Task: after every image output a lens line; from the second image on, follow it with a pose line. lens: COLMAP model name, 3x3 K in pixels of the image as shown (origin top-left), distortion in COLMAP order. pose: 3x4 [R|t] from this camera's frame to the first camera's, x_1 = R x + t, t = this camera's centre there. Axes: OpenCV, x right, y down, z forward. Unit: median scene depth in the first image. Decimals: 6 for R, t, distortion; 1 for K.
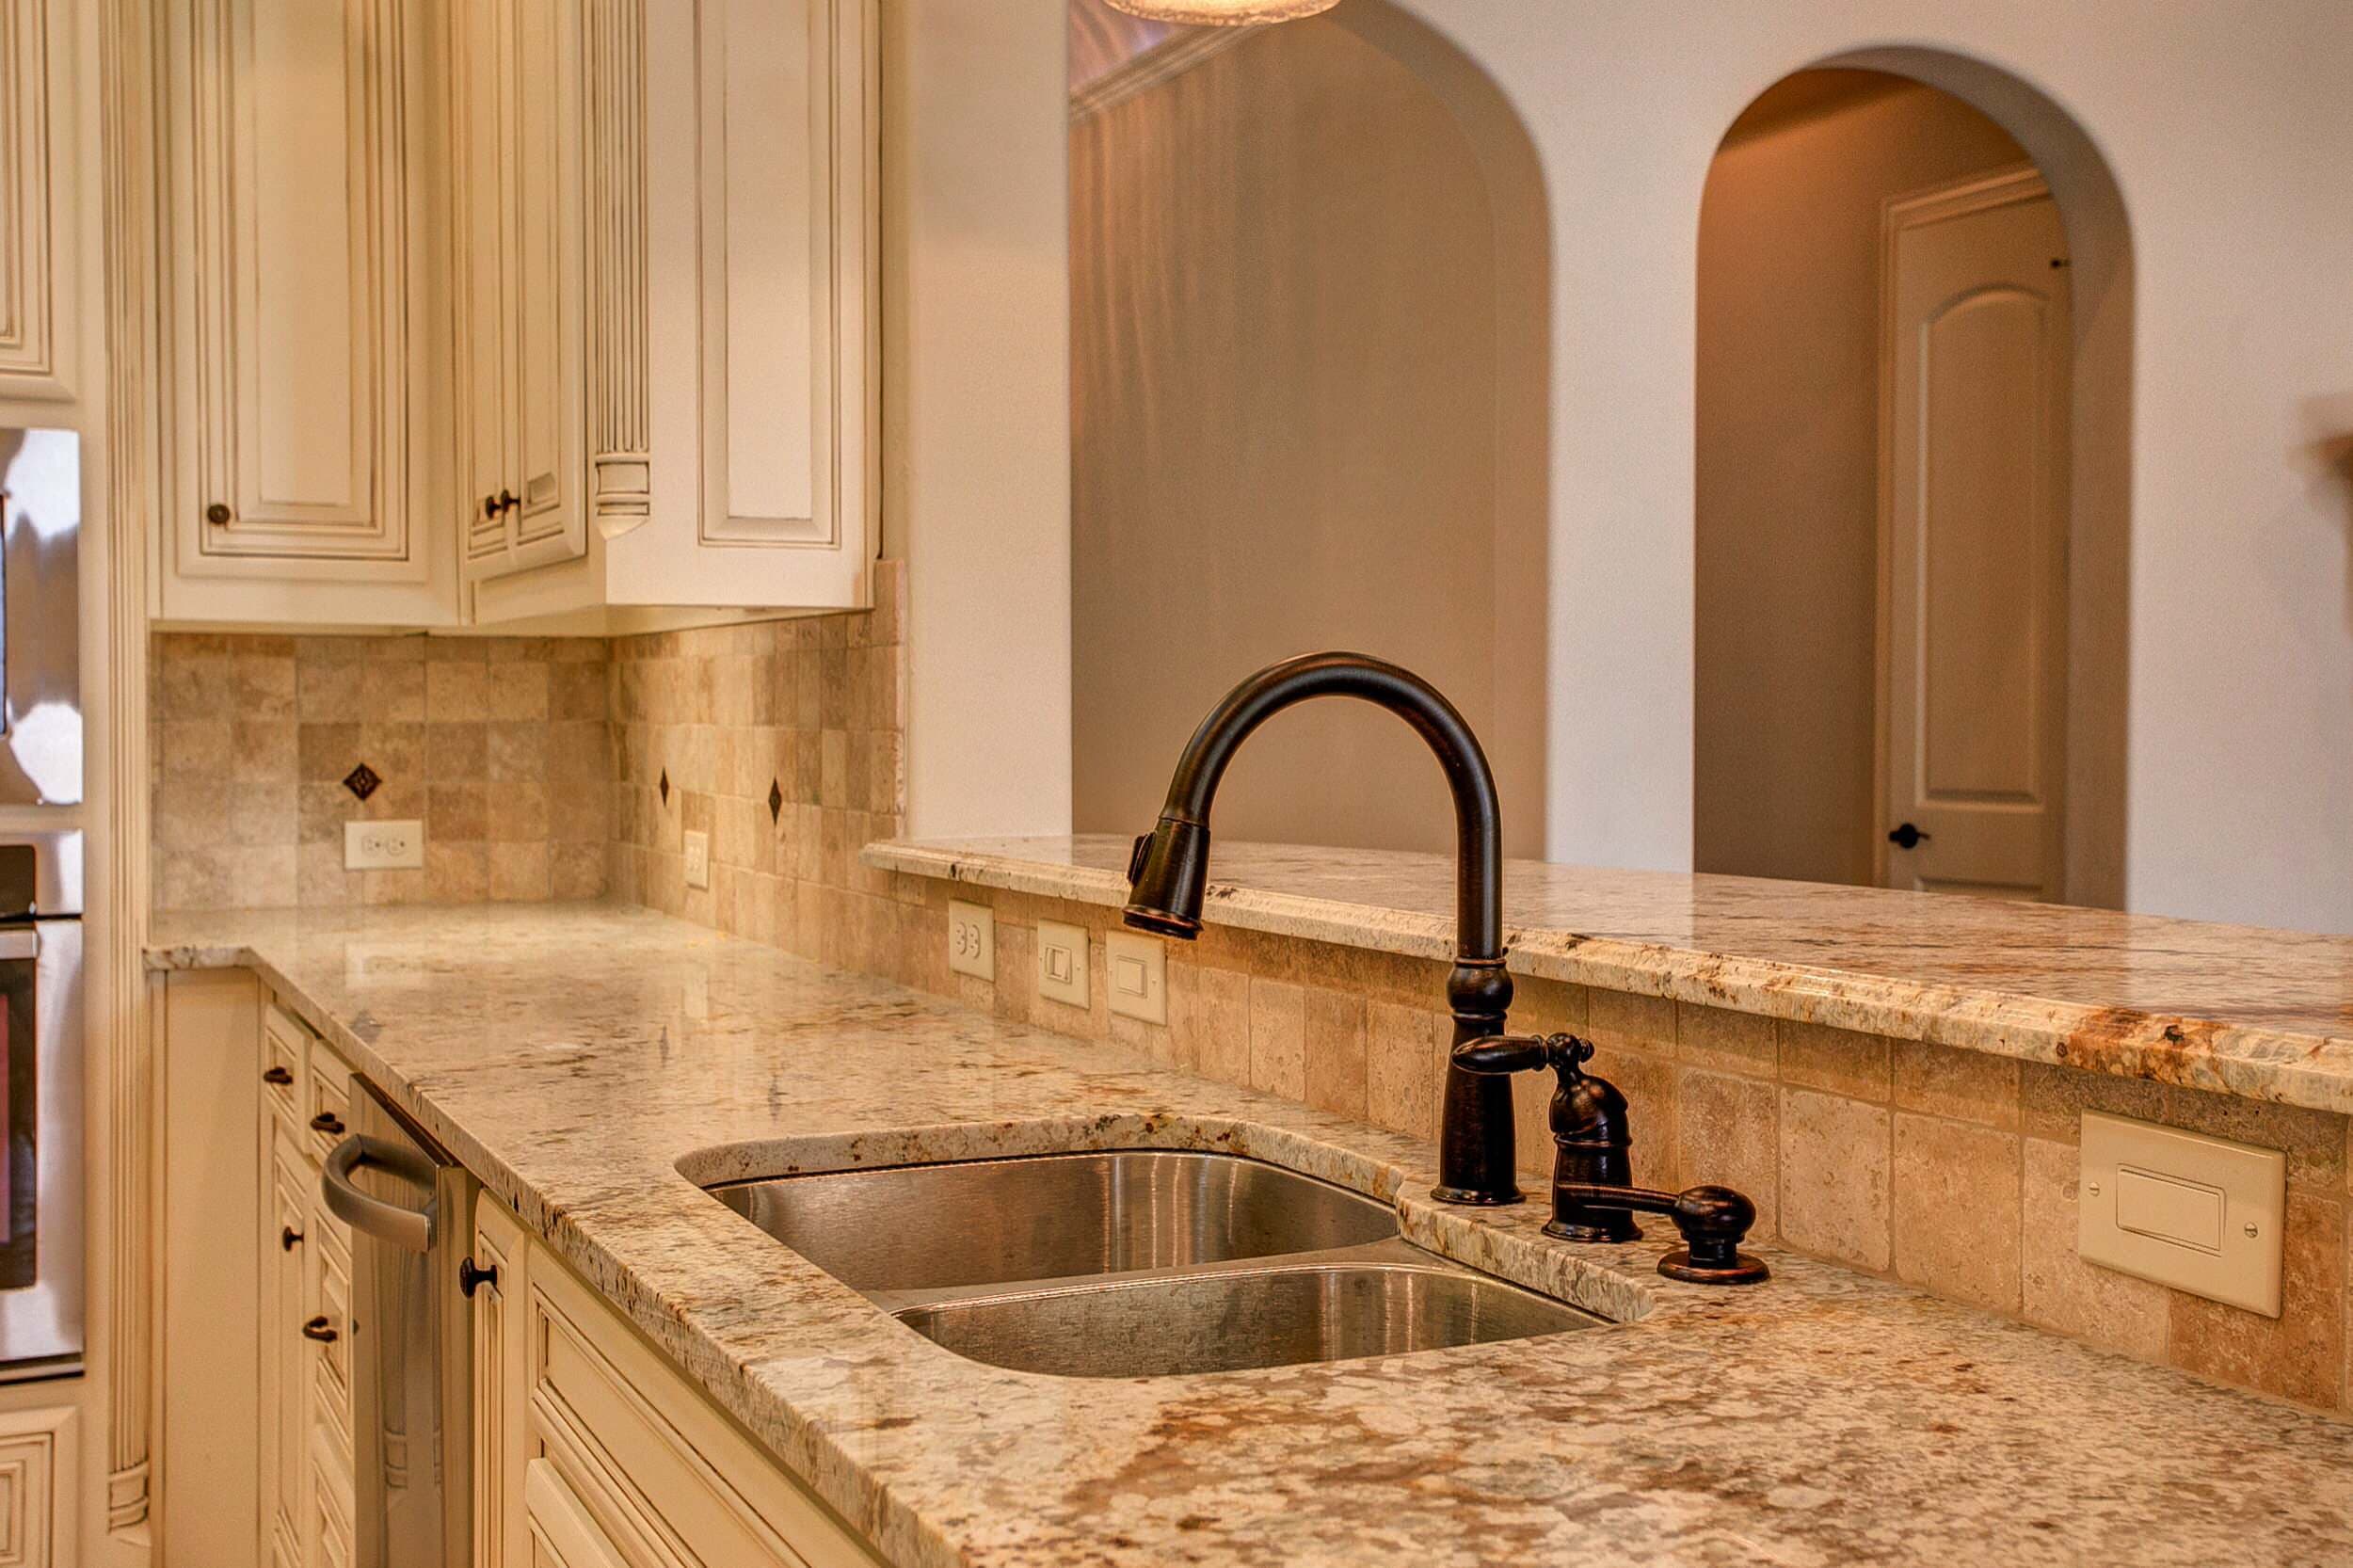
lens RADIAL K [[2561.4, 0, 1182.0], [0, 2561.4, 766.0], [0, 0, 1]] dist [0.038897, 0.000000]
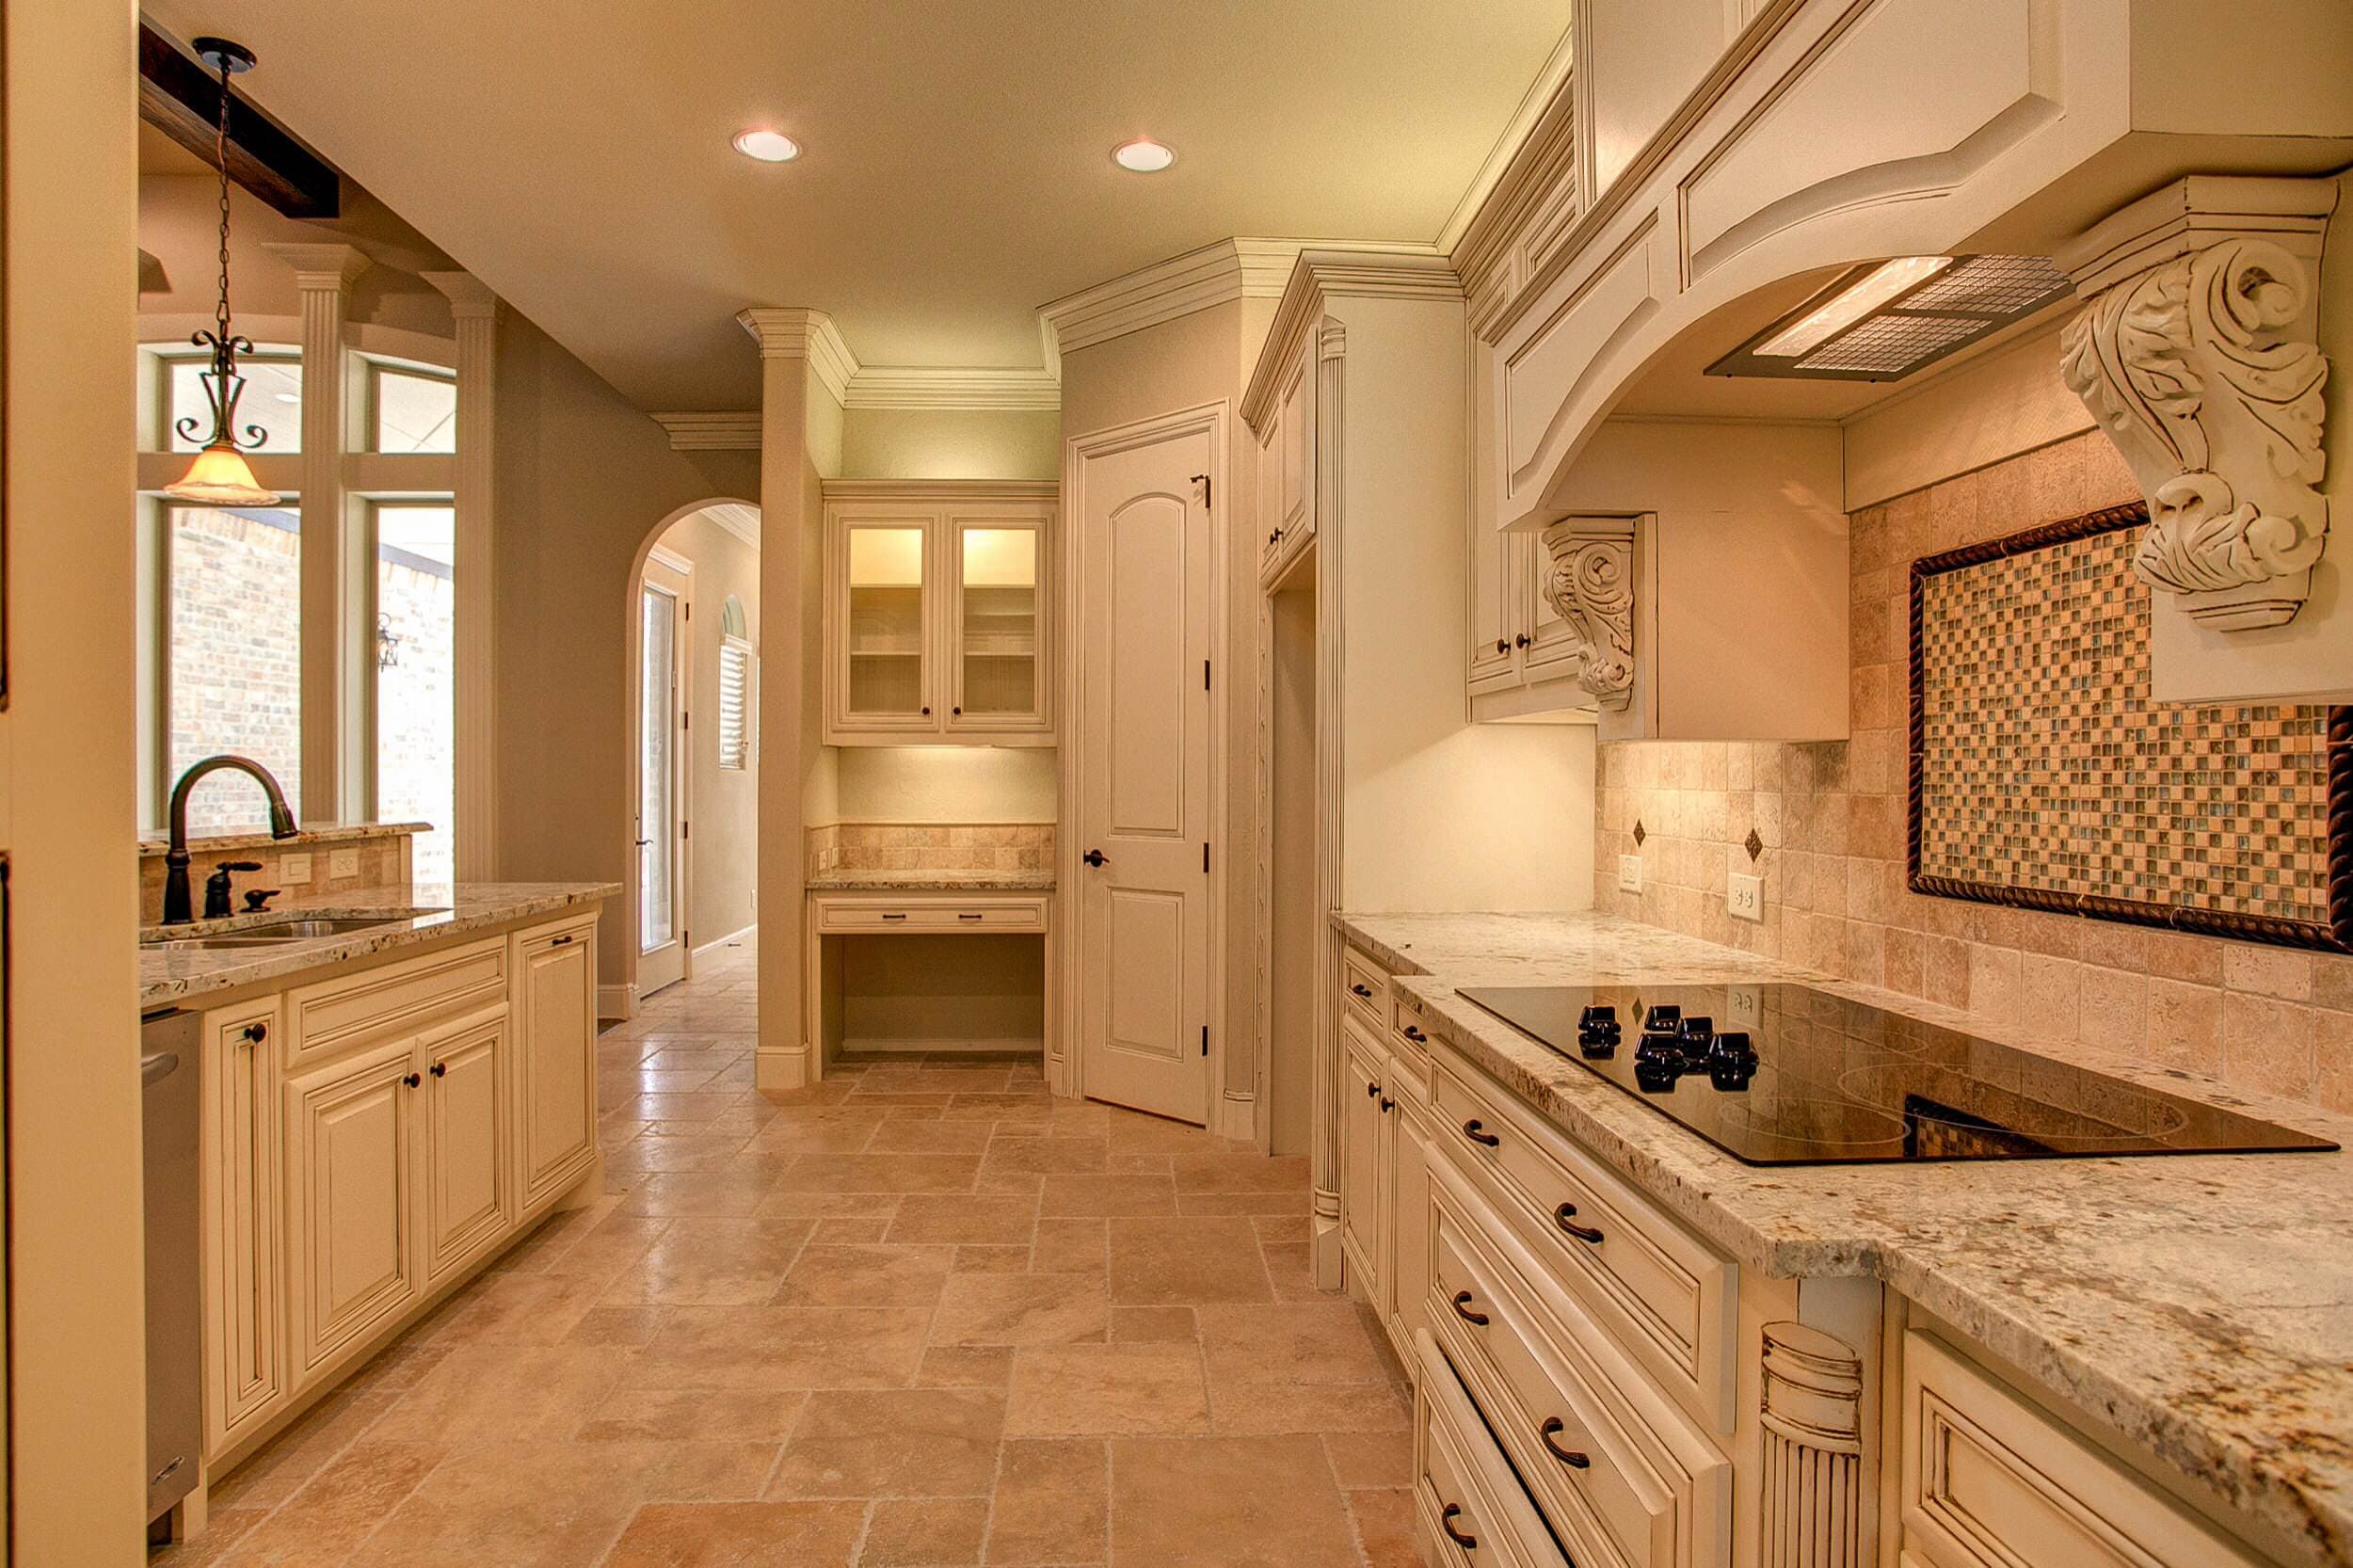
lens RADIAL K [[1271.4, 0, 1176.8], [0, 1271.4, 775.0], [0, 0, 1]] dist [-0.059254, 0.030300]
pose [[-0.926394, -0.003790, 0.376537, -0.936779], [0.004302, 0.999778, 0.020648, -0.025192], [-0.376531, 0.020749, -0.926171, 1.125015]]
